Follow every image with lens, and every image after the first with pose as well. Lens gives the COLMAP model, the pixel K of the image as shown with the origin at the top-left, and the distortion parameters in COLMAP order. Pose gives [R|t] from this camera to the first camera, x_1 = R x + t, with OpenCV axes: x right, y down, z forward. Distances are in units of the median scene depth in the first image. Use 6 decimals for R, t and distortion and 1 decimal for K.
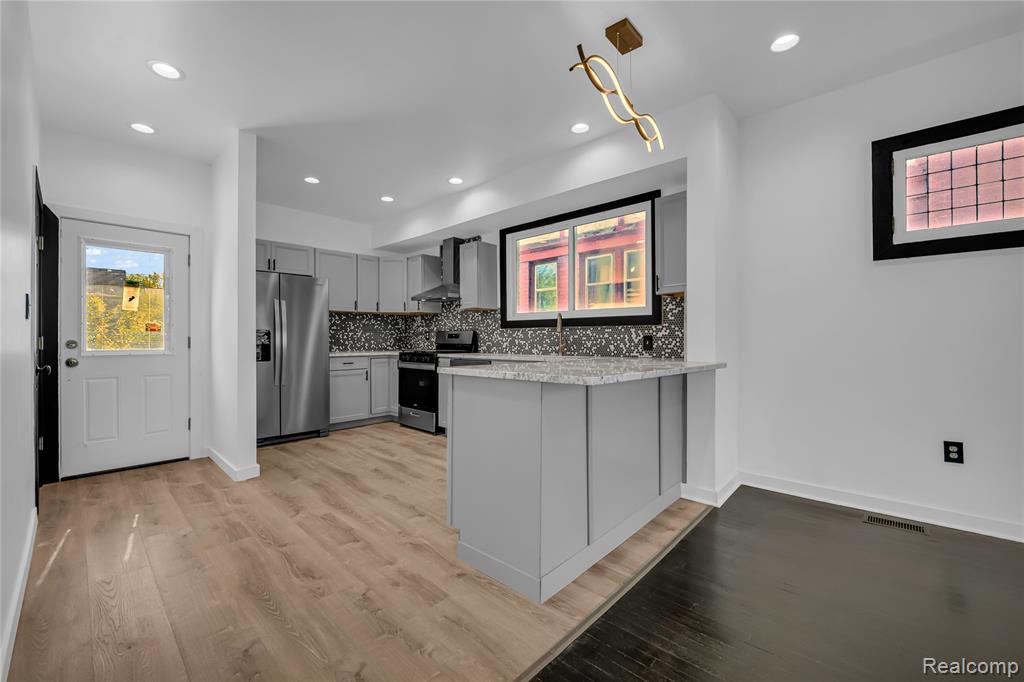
lens RADIAL K [[404.6, 0, 517.3], [0, 404.6, 342.5], [0, 0, 1]] dist [-0.003837, -0.000266]
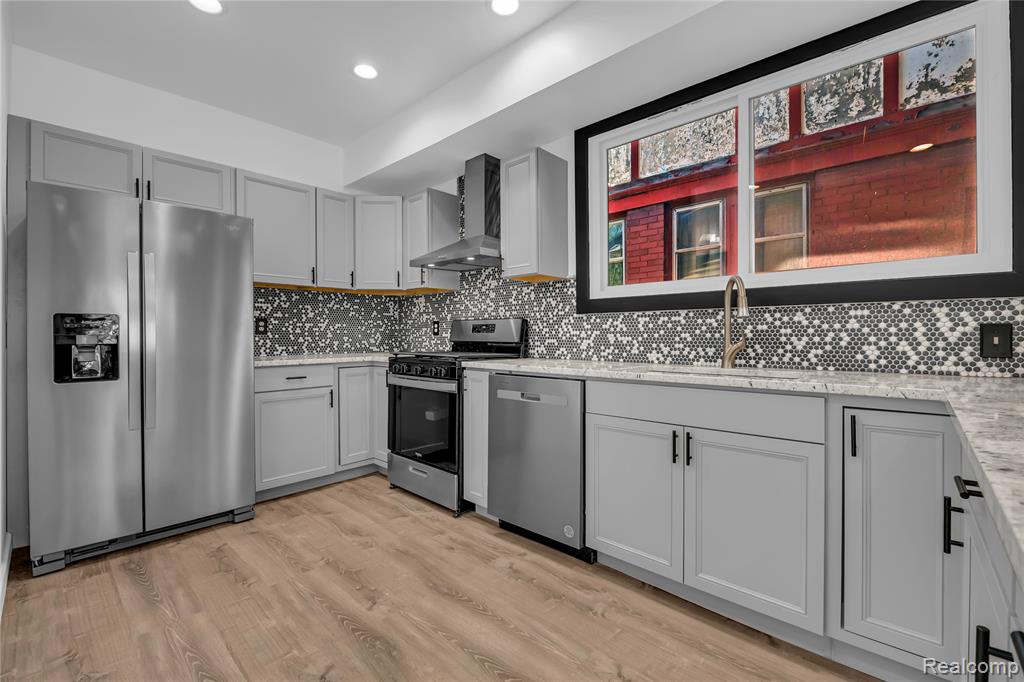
lens RADIAL K [[437.0, 0, 520.8], [0, 437.0, 338.6], [0, 0, 1]] dist [-0.010281, -0.000110]
pose [[0.999994, -0.001140, 0.003205, -0.115106], [0.001138, 0.999999, 0.000566, -0.001775], [-0.003205, -0.000563, 0.999995, 0.409447]]
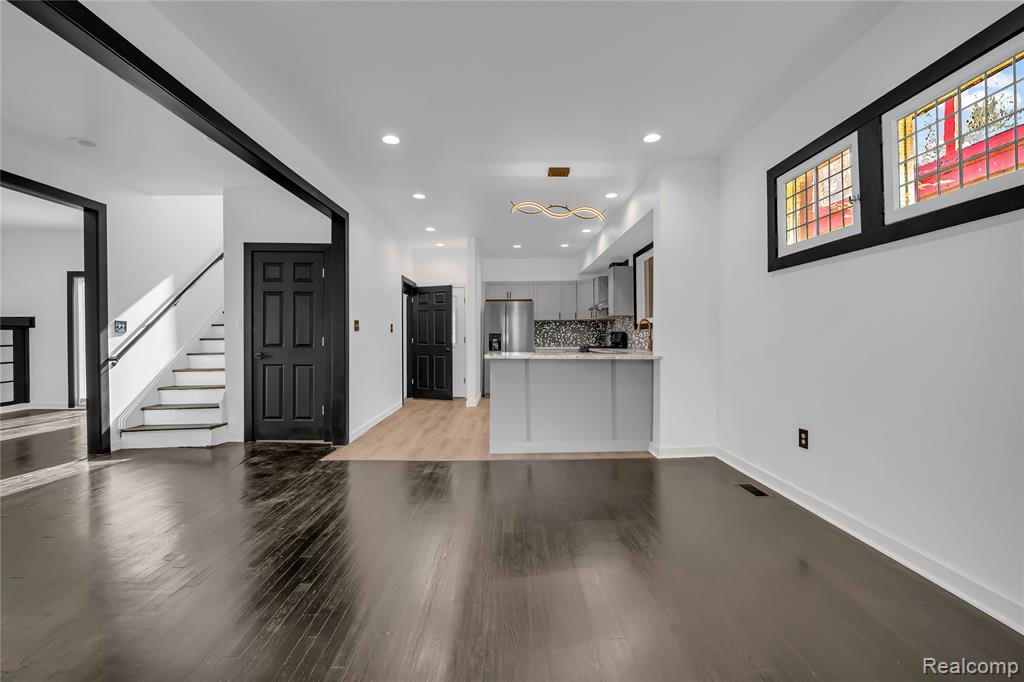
lens RADIAL K [[422.3, 0, 518.1], [0, 422.3, 338.8], [0, 0, 1]] dist [-0.003887, -0.000827]
pose [[0.681110, -0.001007, -0.732181, 0.701730], [-0.000381, 0.999998, -0.001731, -0.003625], [0.732181, 0.001458, 0.681108, -0.200005]]
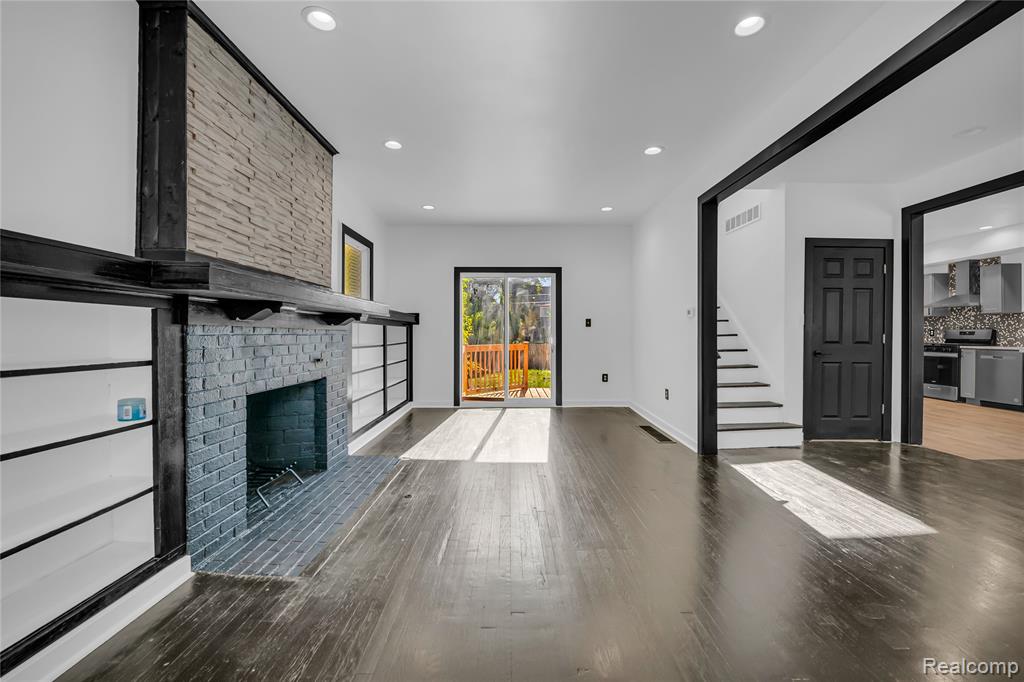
lens RADIAL K [[422.3, 0, 515.7], [0, 422.3, 339.7], [0, 0, 1]] dist [-0.003887, -0.000827]
pose [[0.680675, 0.005169, -0.732568, -0.168673], [-0.001080, 0.999981, 0.006052, -0.001648], [0.732585, -0.003329, 0.680667, -1.105588]]
